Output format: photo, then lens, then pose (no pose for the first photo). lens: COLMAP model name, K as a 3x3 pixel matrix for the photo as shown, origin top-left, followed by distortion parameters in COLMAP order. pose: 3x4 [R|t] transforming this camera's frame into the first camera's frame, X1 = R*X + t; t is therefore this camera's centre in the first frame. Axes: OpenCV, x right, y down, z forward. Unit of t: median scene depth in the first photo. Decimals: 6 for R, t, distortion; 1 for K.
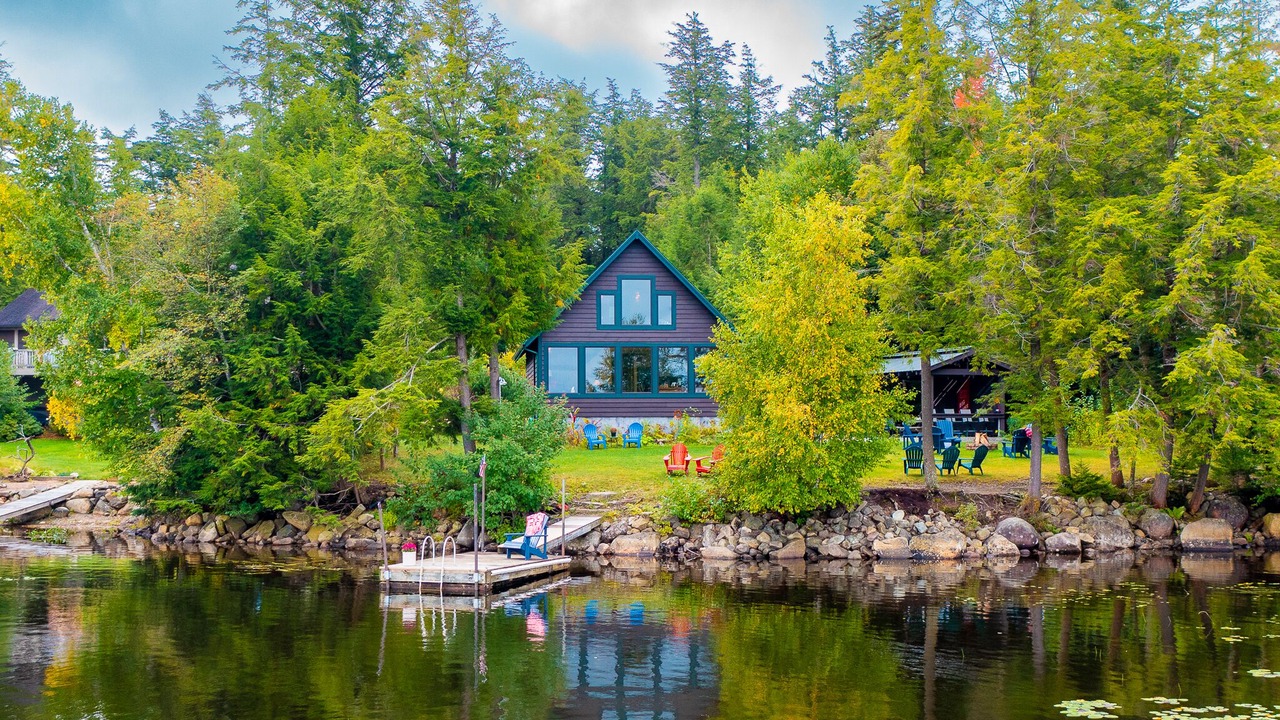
lens RADIAL K [[658.6, 0, 640.0], [0, 658.6, 360.0], [0, 0, 1]] dist [-0.003818, 0.000441]
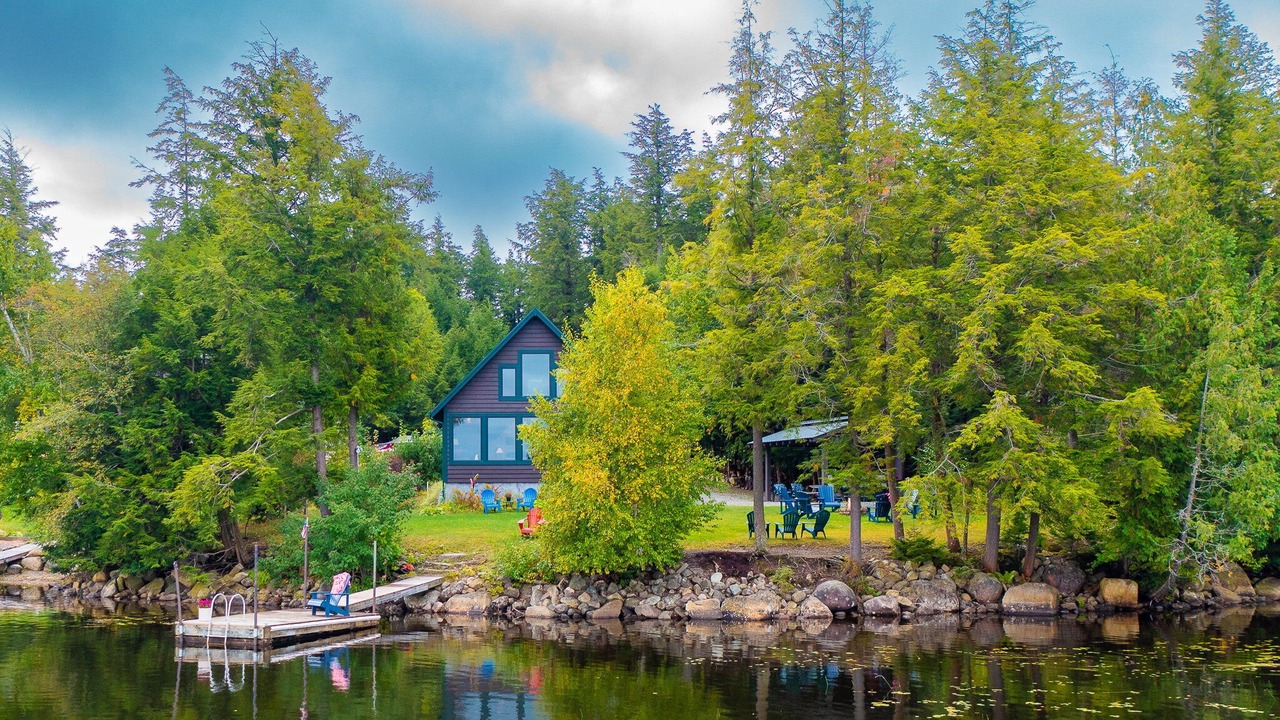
lens RADIAL K [[616.7, 0, 640.0], [0, 616.7, 418.9], [0, 0, 1]] dist [-0.002759, -0.000008]
pose [[0.998667, -0.006051, -0.051266, 0.318904], [0.005178, 0.999840, -0.017151, 0.002256], [0.051361, 0.016862, 0.998538, 0.019107]]
